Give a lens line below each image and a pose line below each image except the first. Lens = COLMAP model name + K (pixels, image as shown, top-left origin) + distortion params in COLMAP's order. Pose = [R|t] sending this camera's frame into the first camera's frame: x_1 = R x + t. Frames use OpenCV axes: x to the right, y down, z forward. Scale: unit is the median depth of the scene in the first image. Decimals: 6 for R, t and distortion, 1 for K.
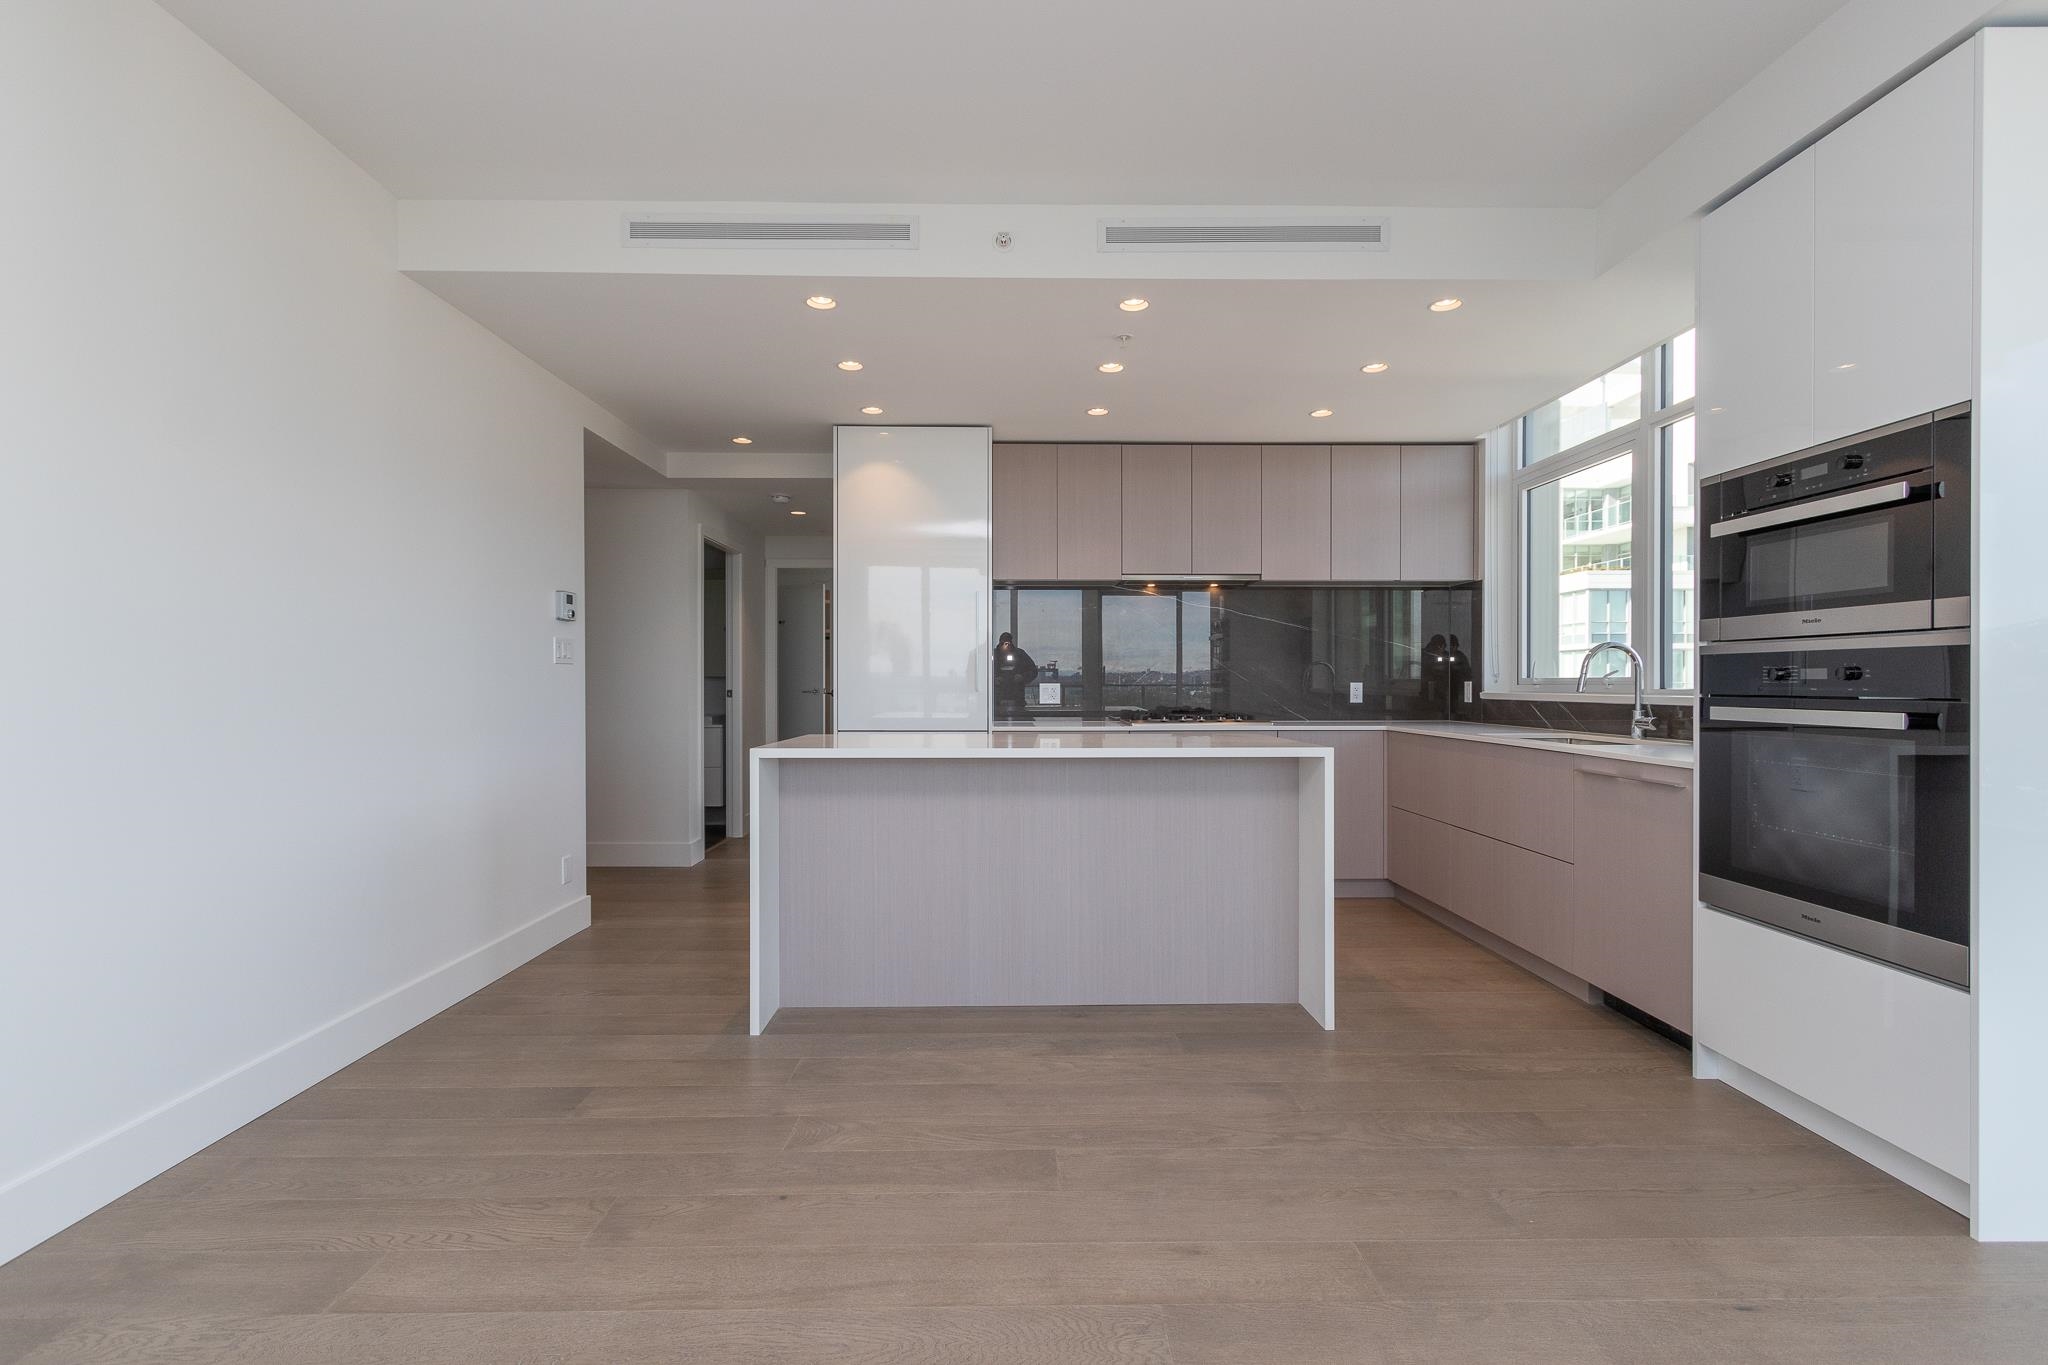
lens RADIAL K [[948.6, 0, 1025.8], [0, 948.6, 688.0], [0, 0, 1]] dist [0.005464, -0.001526]
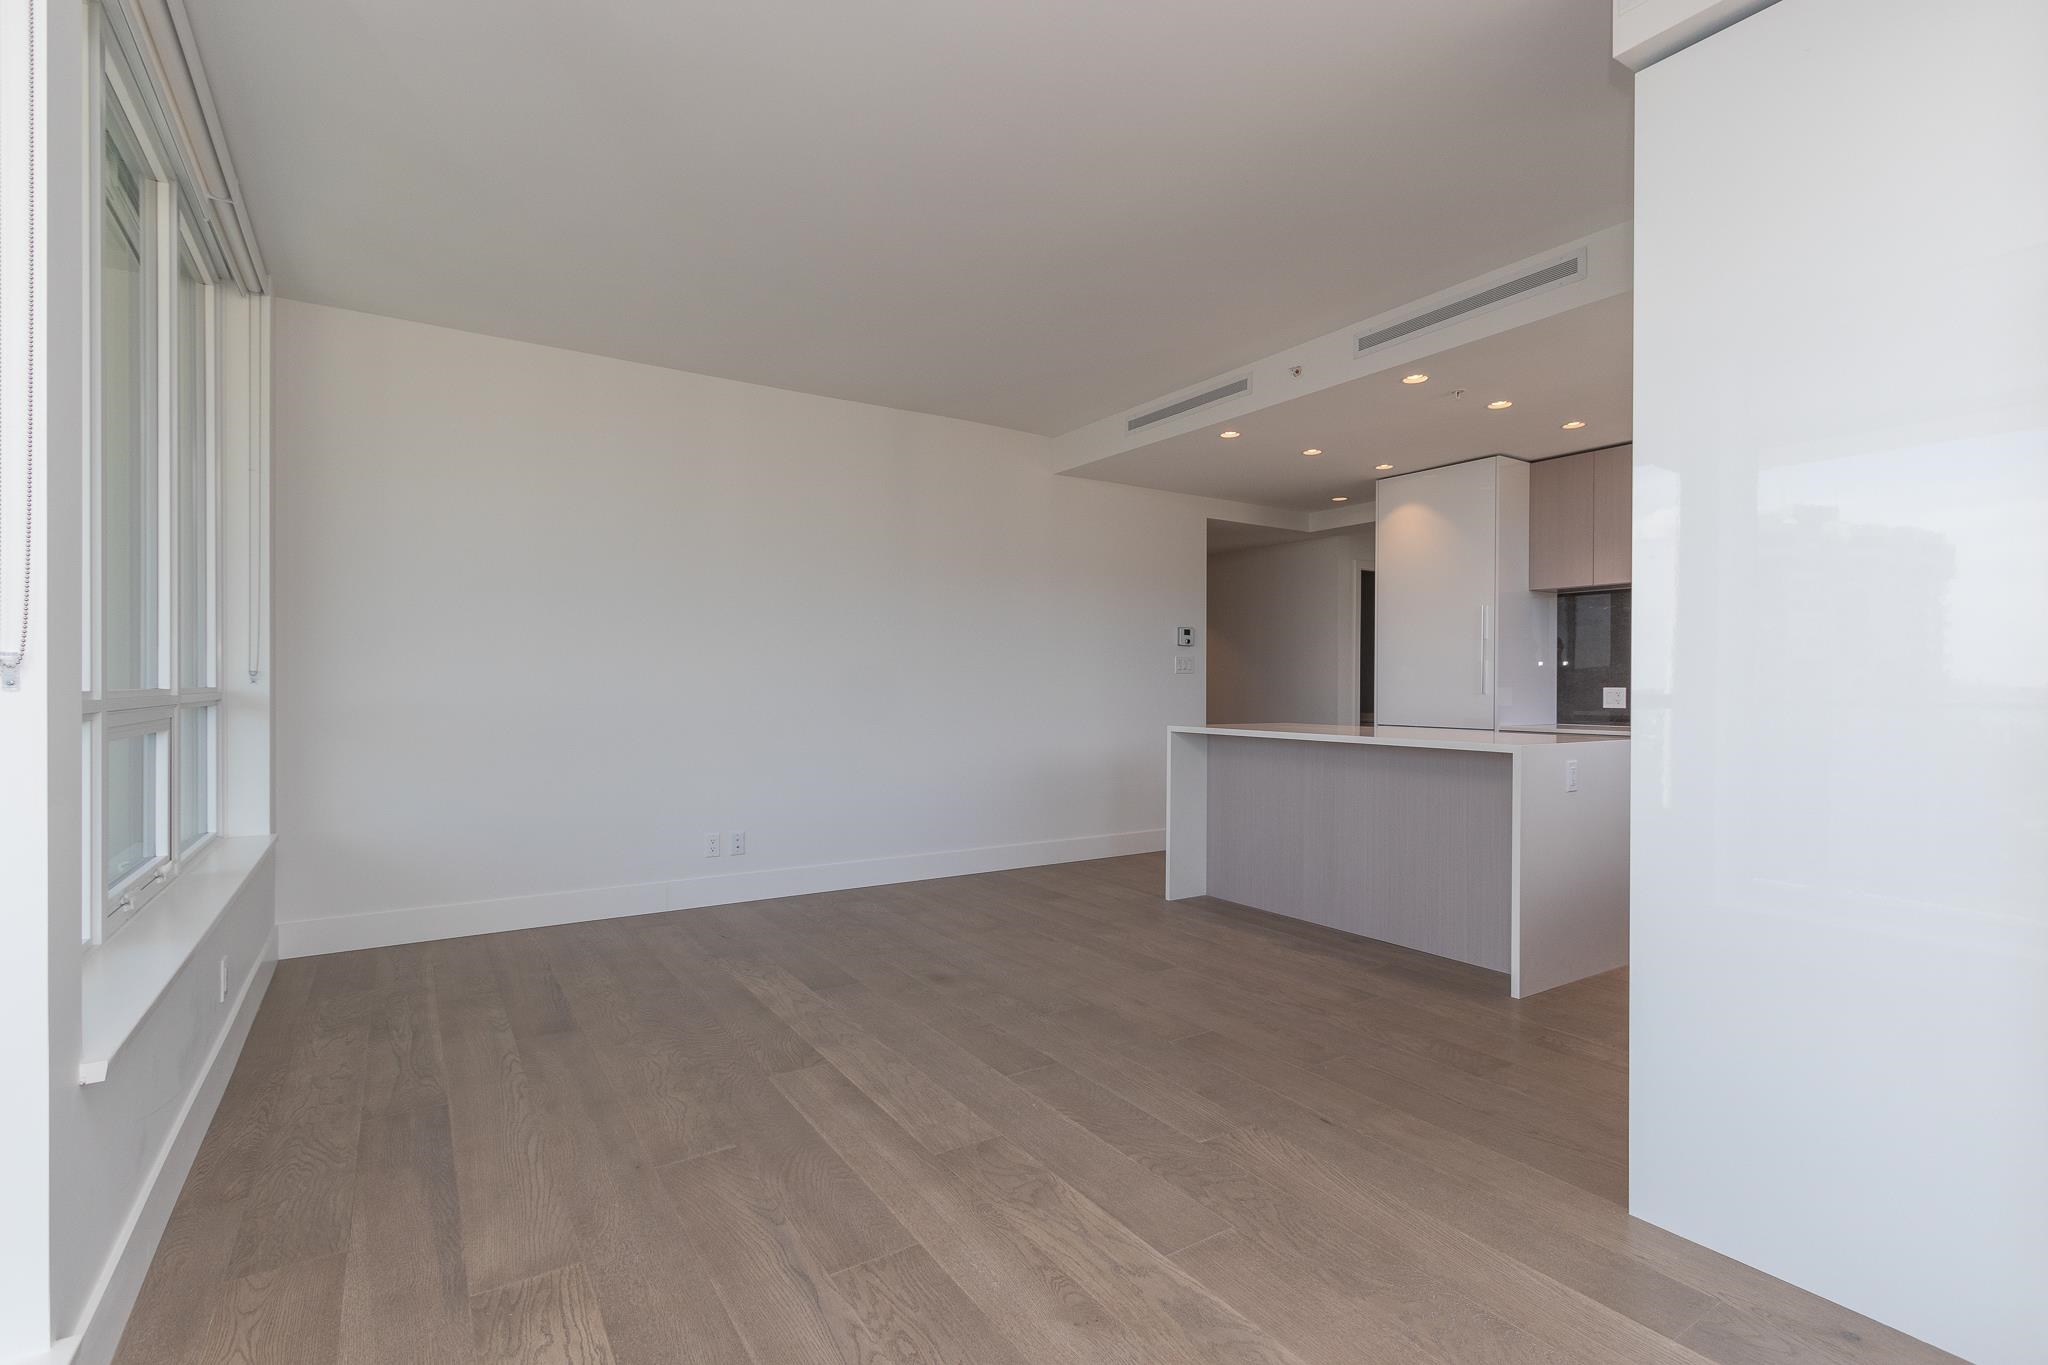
lens RADIAL K [[948.6, 0, 1025.8], [0, 948.6, 688.0], [0, 0, 1]] dist [0.005464, -0.001526]
pose [[0.535399, 0.005295, -0.844583, 1.079529], [-0.008180, 0.999966, 0.001084, -0.001187], [0.844560, 0.006328, 0.535424, -0.099291]]
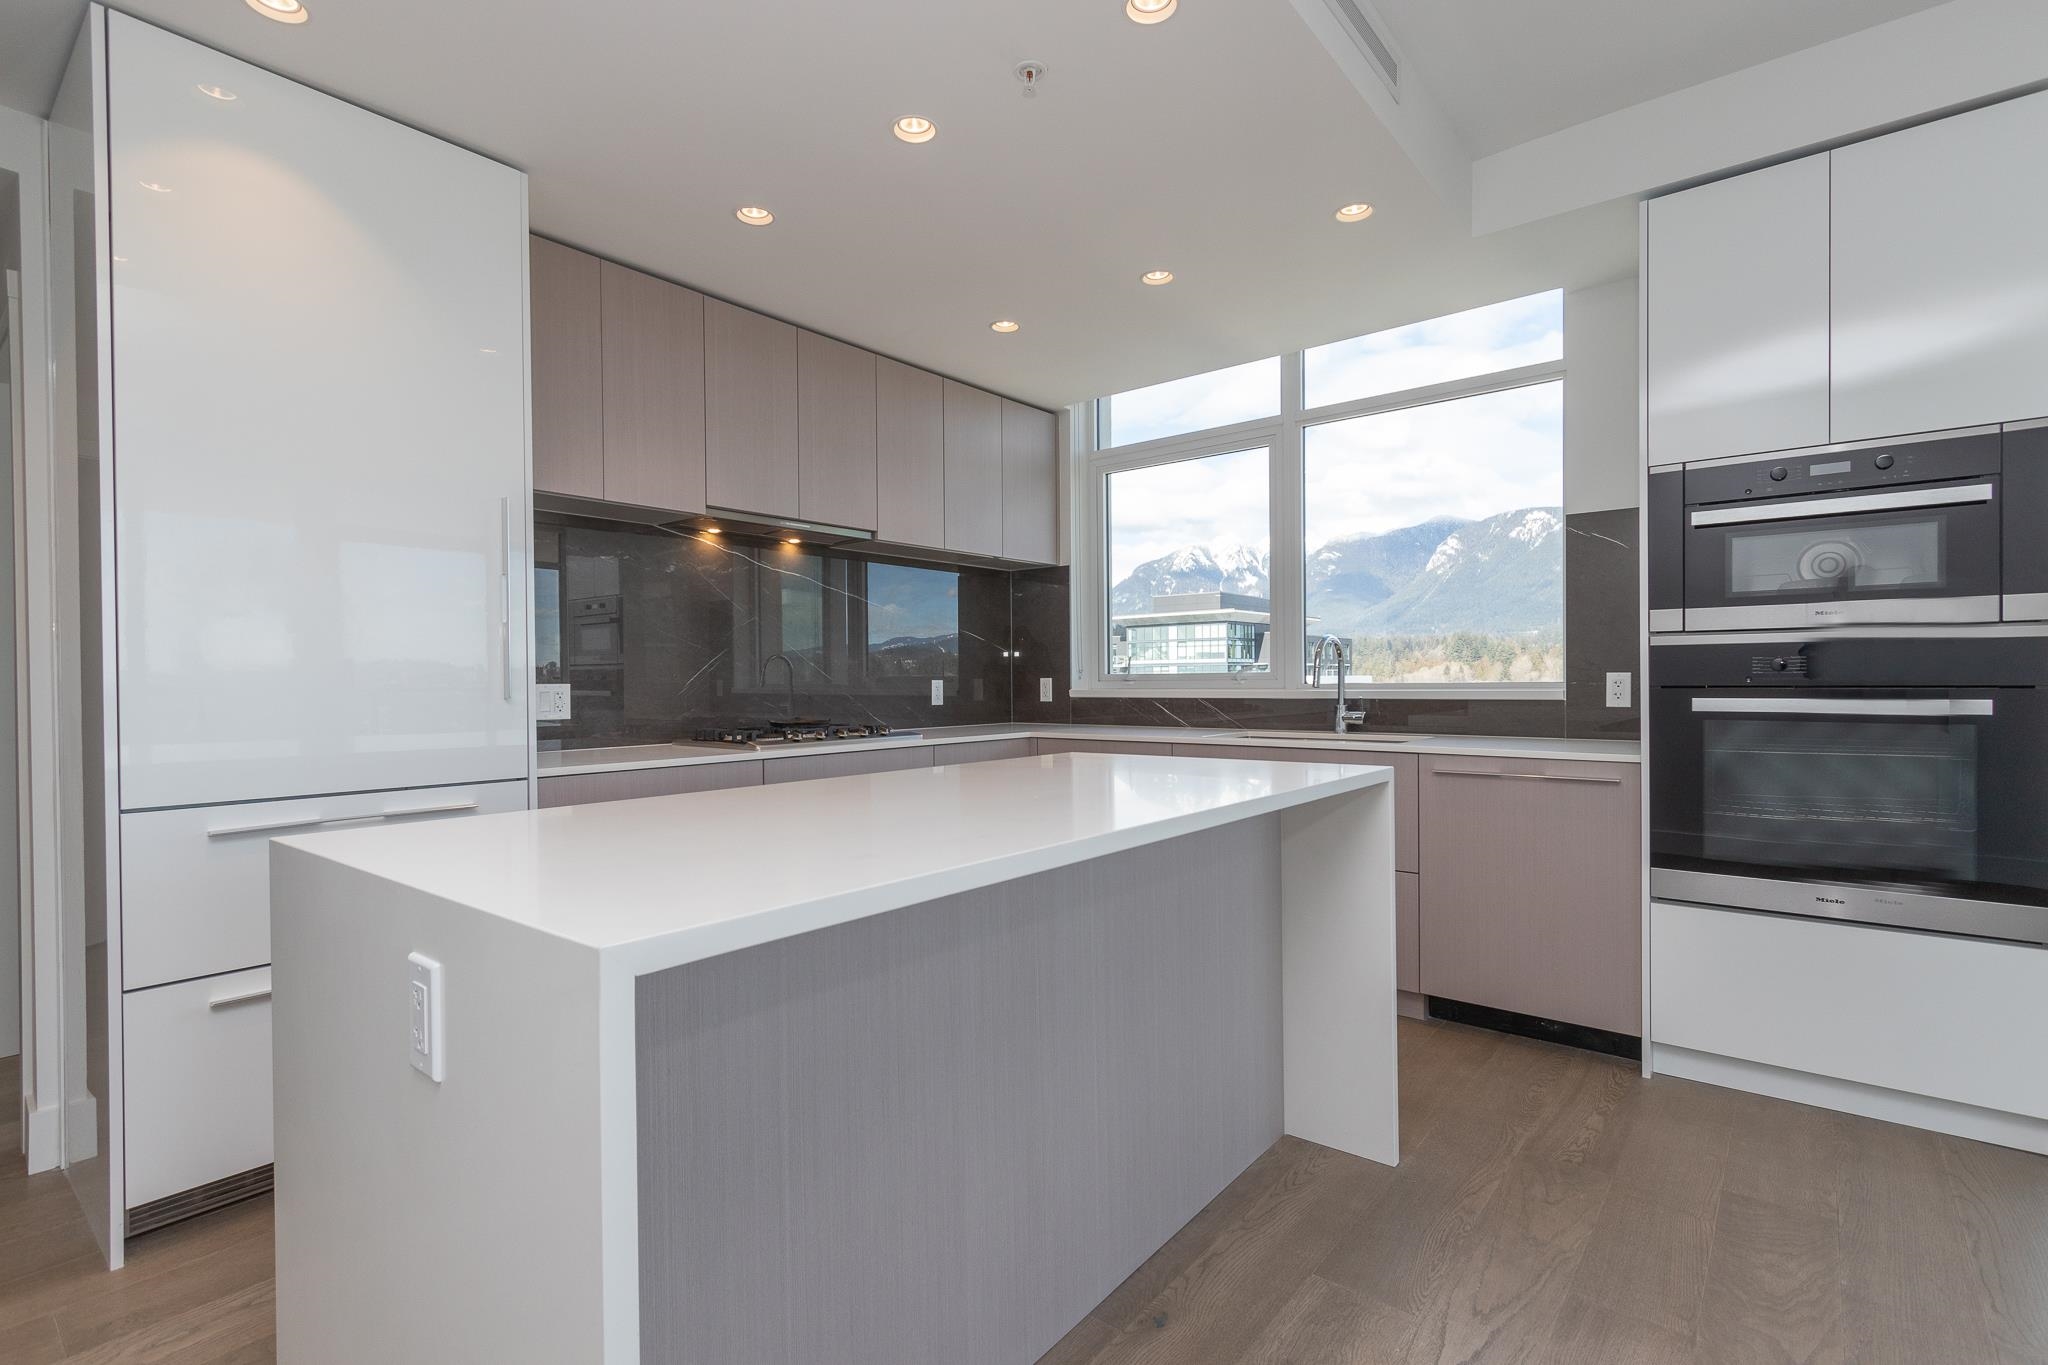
lens RADIAL K [[948.6, 0, 1025.8], [0, 948.6, 688.0], [0, 0, 1]] dist [0.005464, -0.001526]
pose [[0.647122, -0.010469, 0.762314, -0.450175], [0.011548, 0.999926, 0.003929, -0.002655], [-0.762299, 0.006261, 0.647195, 0.848568]]
